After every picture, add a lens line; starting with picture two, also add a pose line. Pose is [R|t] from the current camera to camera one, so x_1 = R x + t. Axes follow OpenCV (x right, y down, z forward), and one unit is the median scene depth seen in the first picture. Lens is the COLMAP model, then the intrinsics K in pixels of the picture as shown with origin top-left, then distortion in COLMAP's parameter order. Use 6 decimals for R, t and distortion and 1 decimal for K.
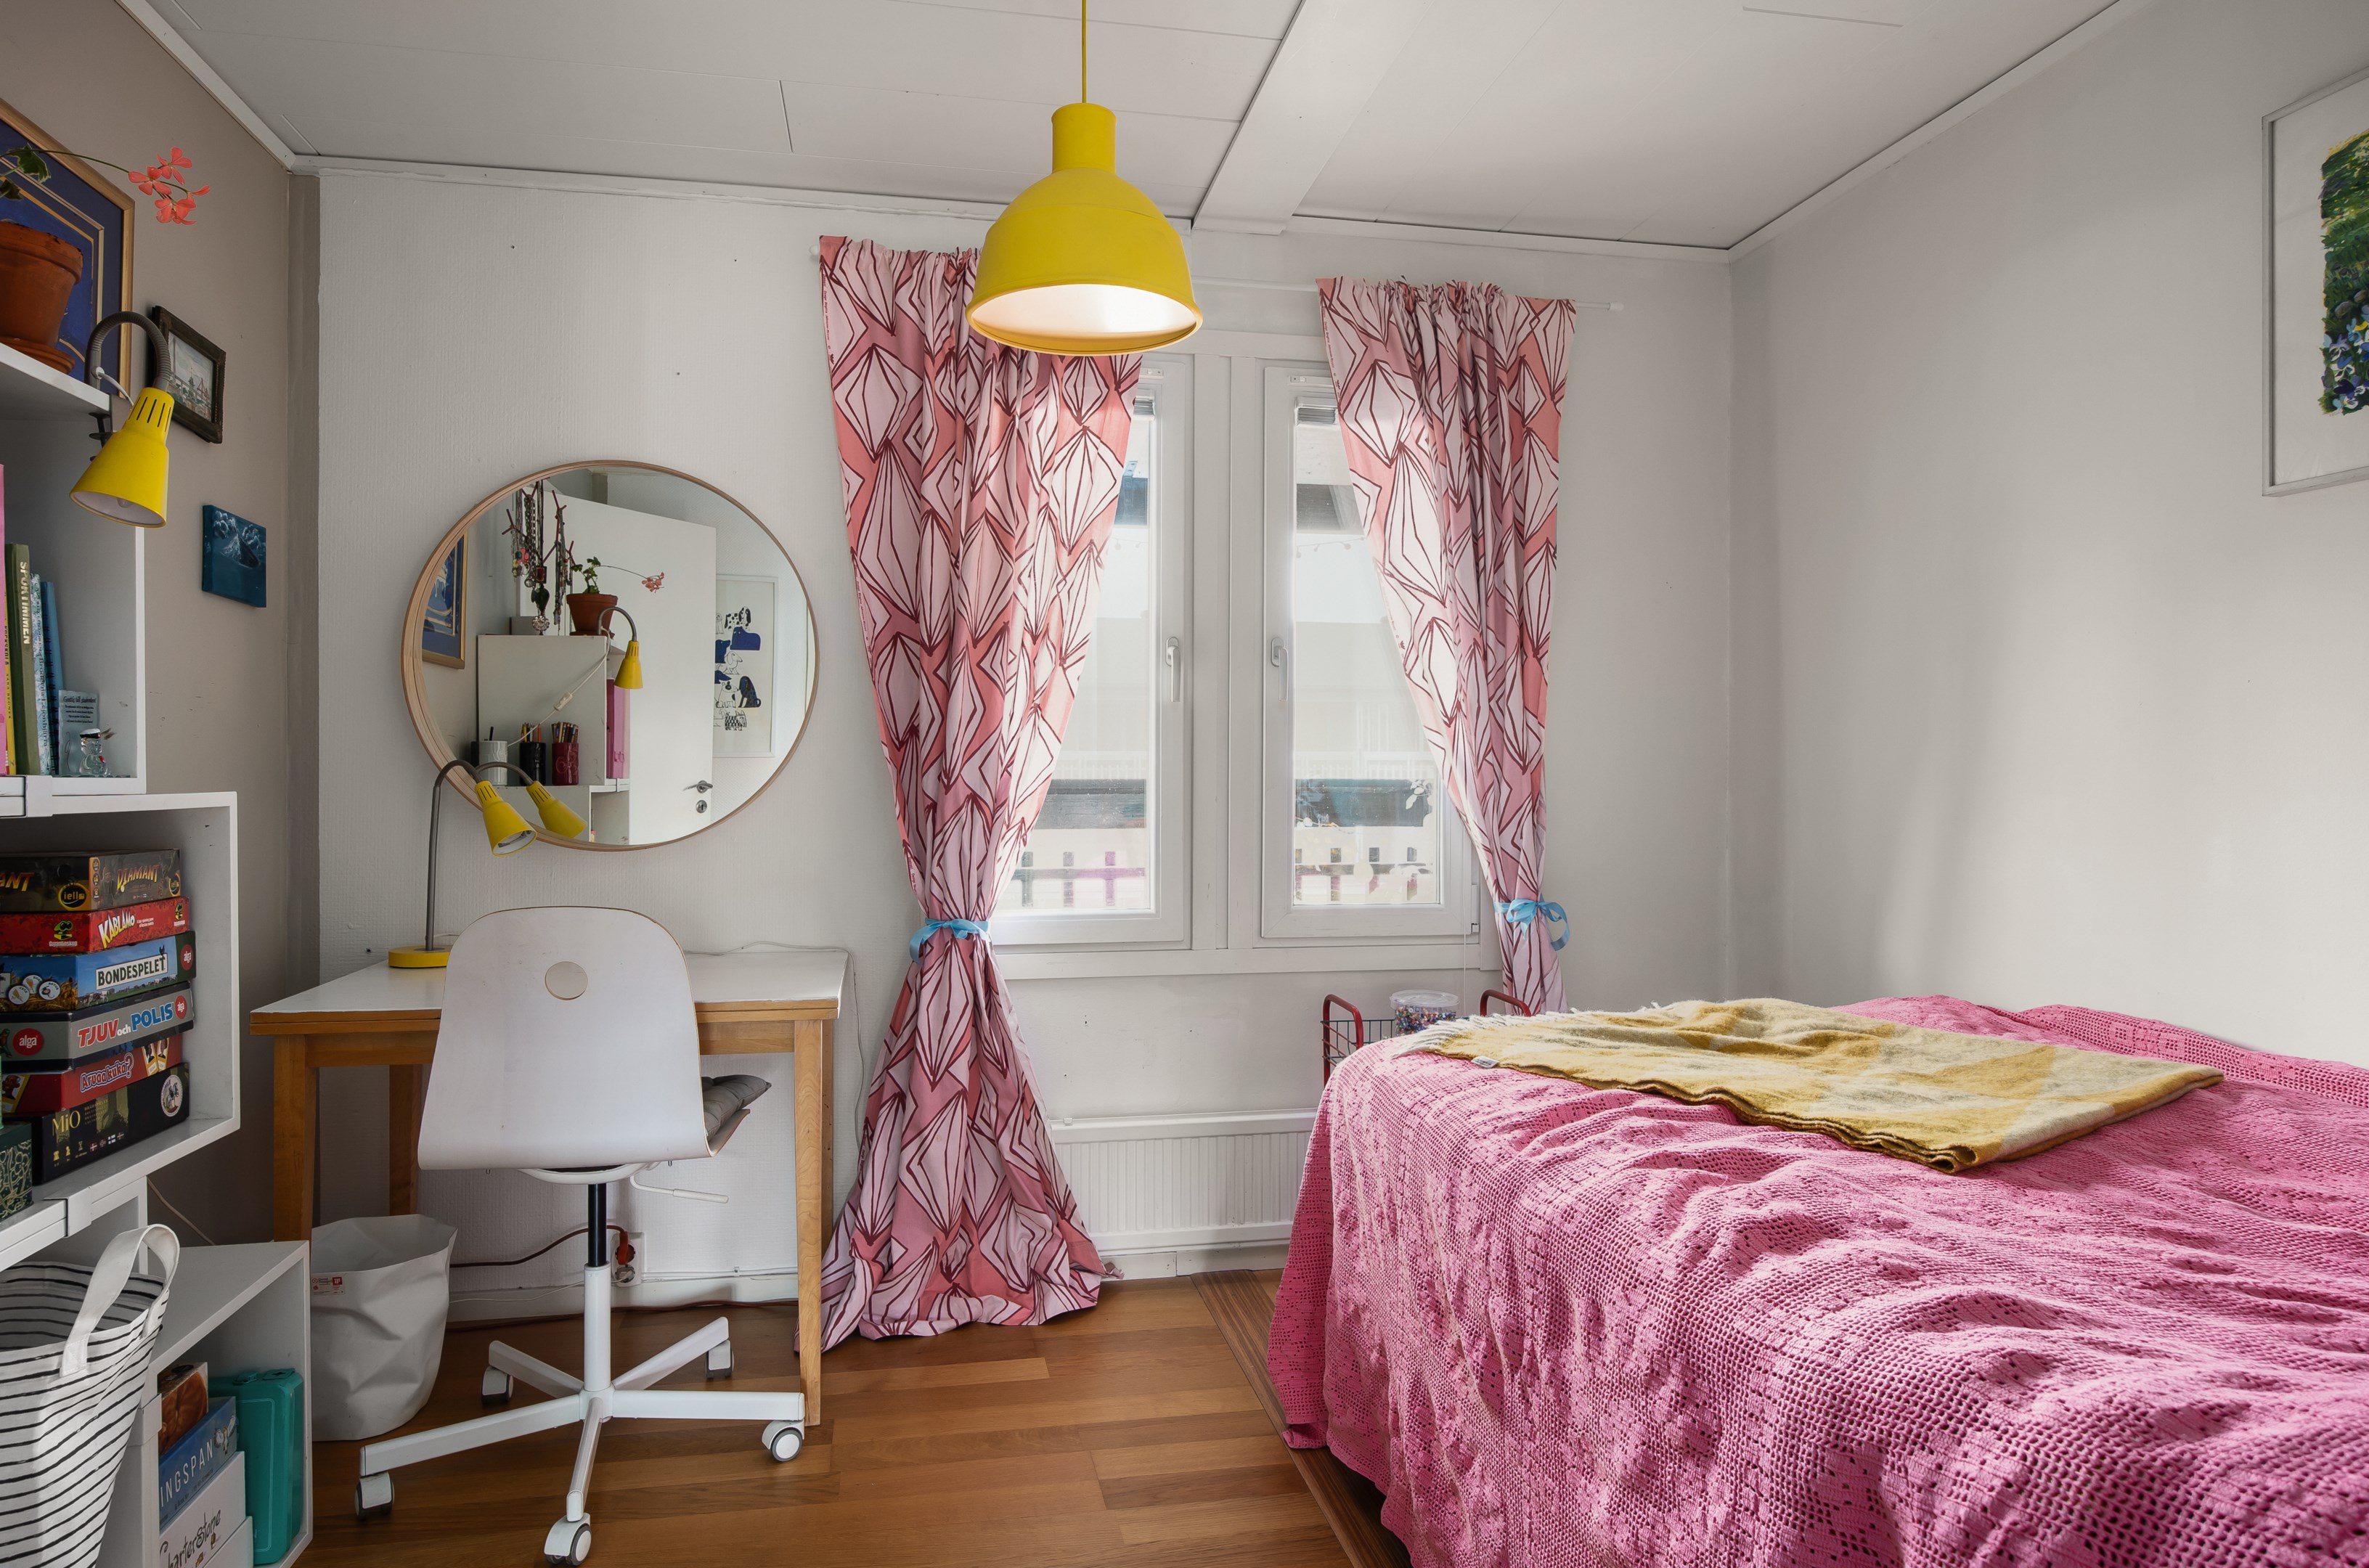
lens RADIAL K [[1353.2, 0, 1182.5], [0, 1353.2, 796.5], [0, 0, 1]] dist [-0.021162, -0.001674]
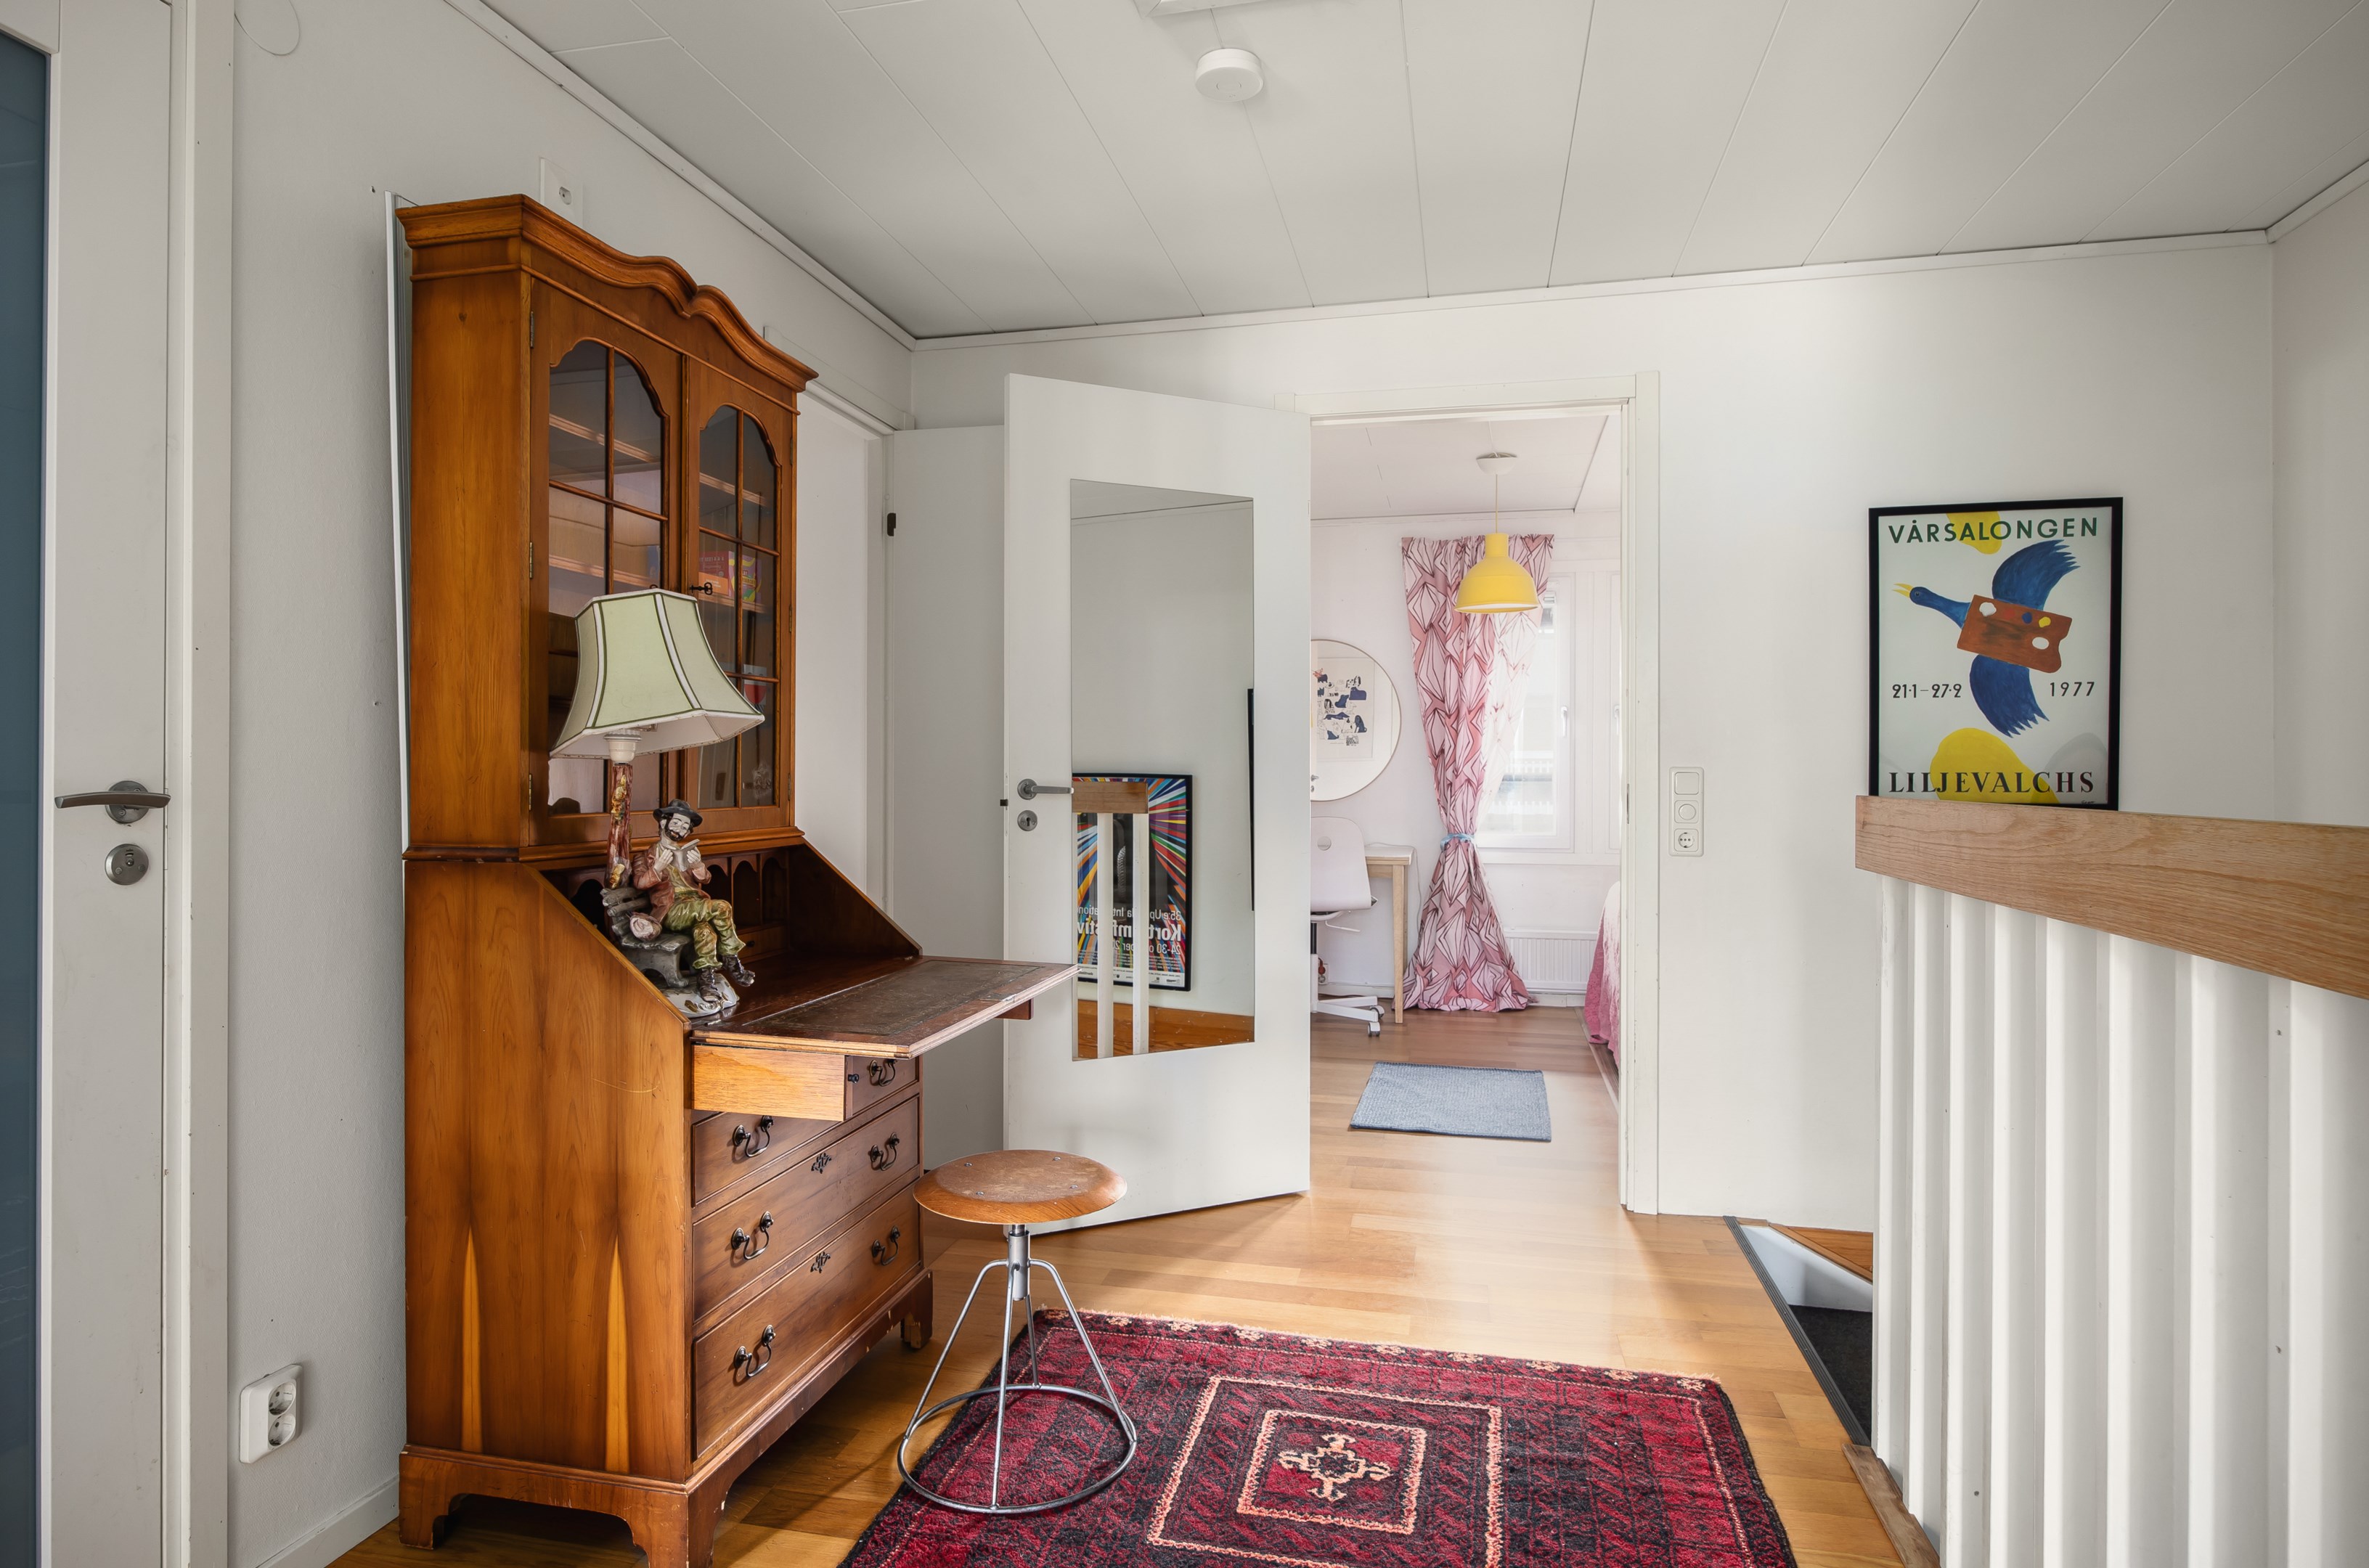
lens RADIAL K [[1282.6, 0, 1182.0], [0, 1282.6, 785.3], [0, 0, 1]] dist [-0.006435, -0.000972]
pose [[0.916518, 0.003324, -0.399981, 0.265459], [0.000341, 0.999959, 0.009093, -0.010818], [0.399994, -0.008470, 0.916478, -1.166066]]
